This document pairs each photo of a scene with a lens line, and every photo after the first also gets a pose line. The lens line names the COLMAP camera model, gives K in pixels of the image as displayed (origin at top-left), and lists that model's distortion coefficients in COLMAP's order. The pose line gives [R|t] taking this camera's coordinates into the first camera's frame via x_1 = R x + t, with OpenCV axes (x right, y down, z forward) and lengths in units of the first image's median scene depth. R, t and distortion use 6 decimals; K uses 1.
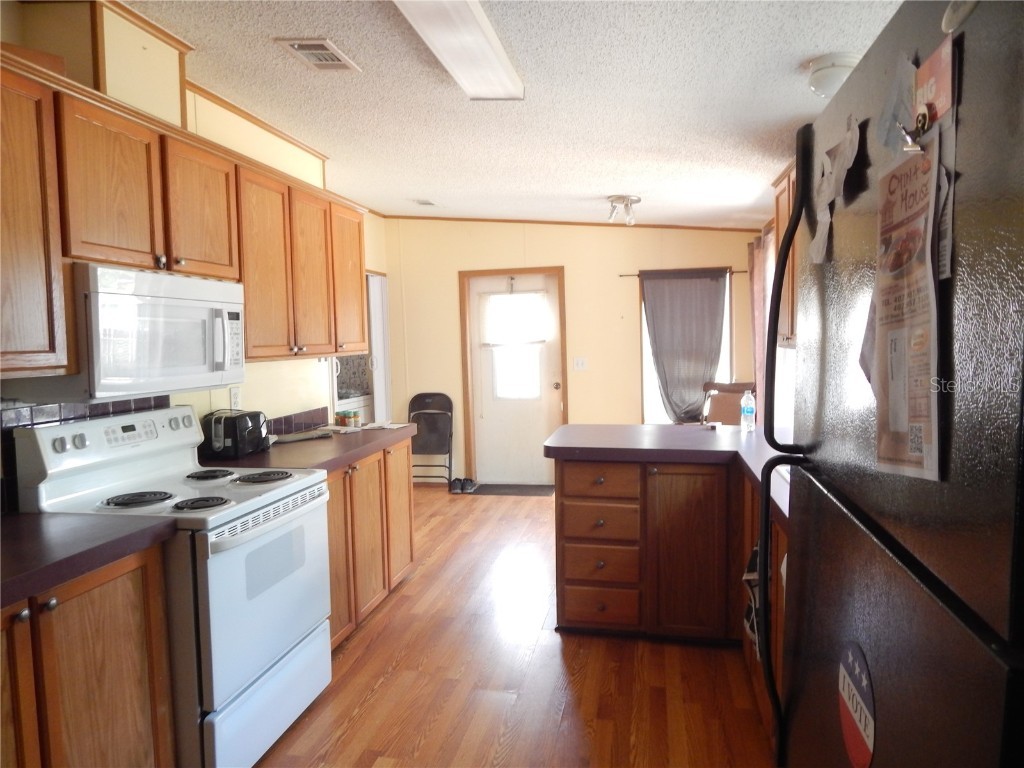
lens RADIAL K [[692.1, 0, 512.0], [0, 692.1, 384.0], [0, 0, 1]] dist [0.334325, -0.000250]
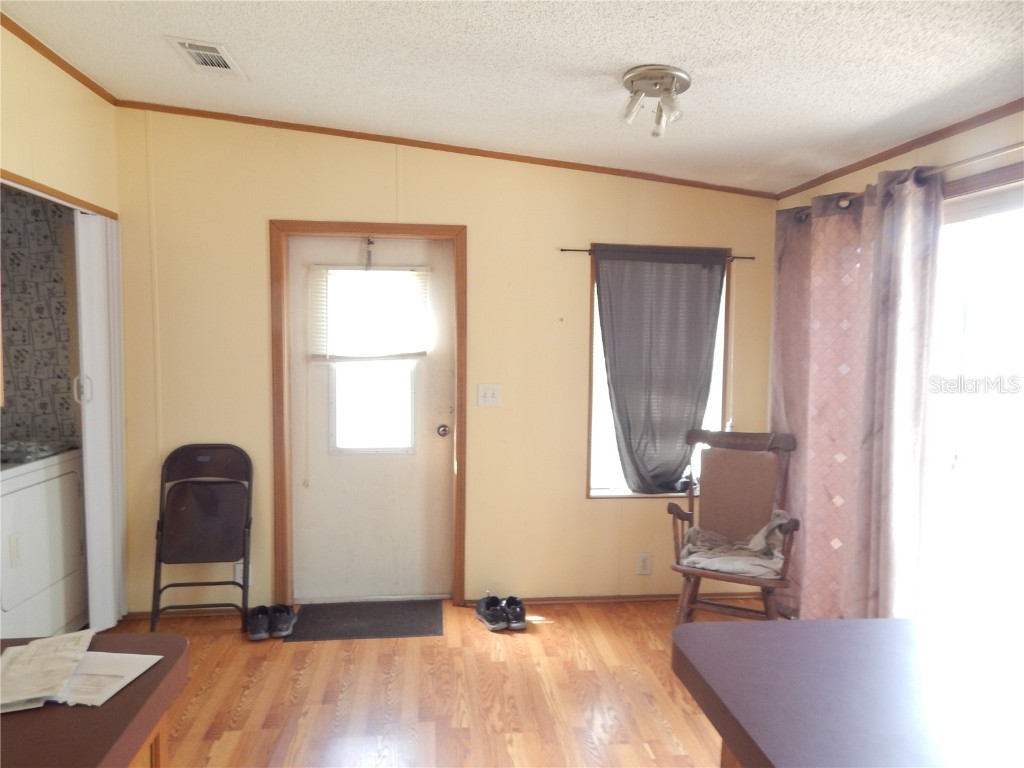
lens RADIAL K [[680.3, 0, 490.8], [0, 680.3, 384.4], [0, 0, 1]] dist [0.072720, -0.002058]
pose [[0.955041, 0.014572, 0.296116, -0.069249], [-0.014659, 0.999891, -0.001926, -0.036538], [-0.296112, -0.002502, 0.955150, 0.446256]]
